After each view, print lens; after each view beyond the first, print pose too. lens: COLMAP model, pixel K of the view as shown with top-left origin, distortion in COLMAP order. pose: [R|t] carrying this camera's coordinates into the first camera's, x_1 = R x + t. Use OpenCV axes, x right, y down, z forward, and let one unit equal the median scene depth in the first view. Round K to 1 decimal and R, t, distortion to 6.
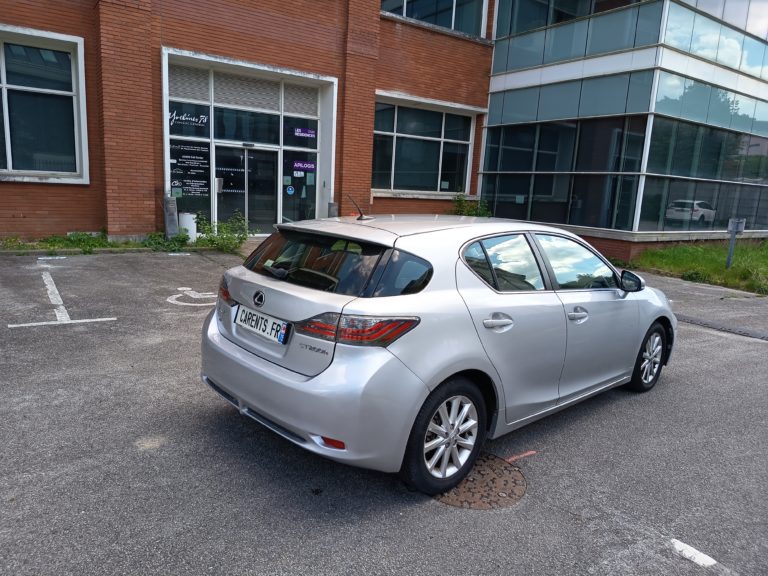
lens RADIAL K [[534.9, 0, 377.4], [0, 534.9, 284.6], [0, 0, 1]] dist [0.046676, -0.063859]
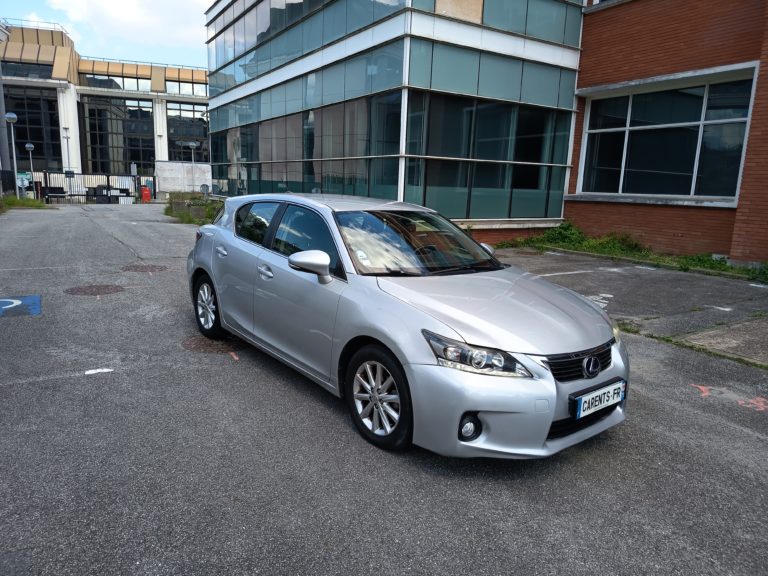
lens RADIAL K [[522.0, 0, 363.9], [0, 522.0, 277.7], [0, 0, 1]] dist [0.046051, -0.049614]
pose [[-0.034419, 0.116621, -0.992580, 0.402965], [-0.213136, 0.969464, 0.121296, -0.030177], [0.976416, 0.215729, -0.008512, 0.328711]]
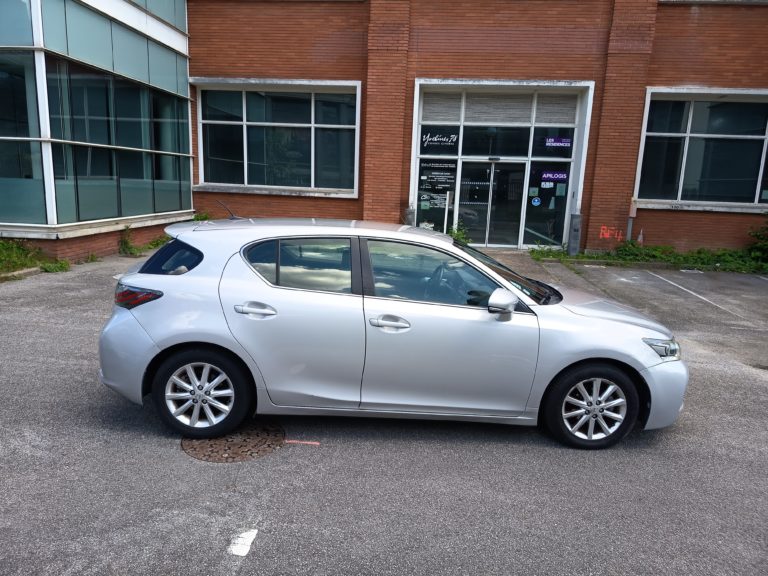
lens RADIAL K [[534.9, 0, 377.4], [0, 534.9, 284.6], [0, 0, 1]] dist [0.046676, -0.063859]
pose [[0.778441, 0.090504, -0.621159, 0.257898], [-0.106081, 0.994286, 0.011929, -0.005912], [0.618689, 0.056607, 0.783594, 0.059563]]
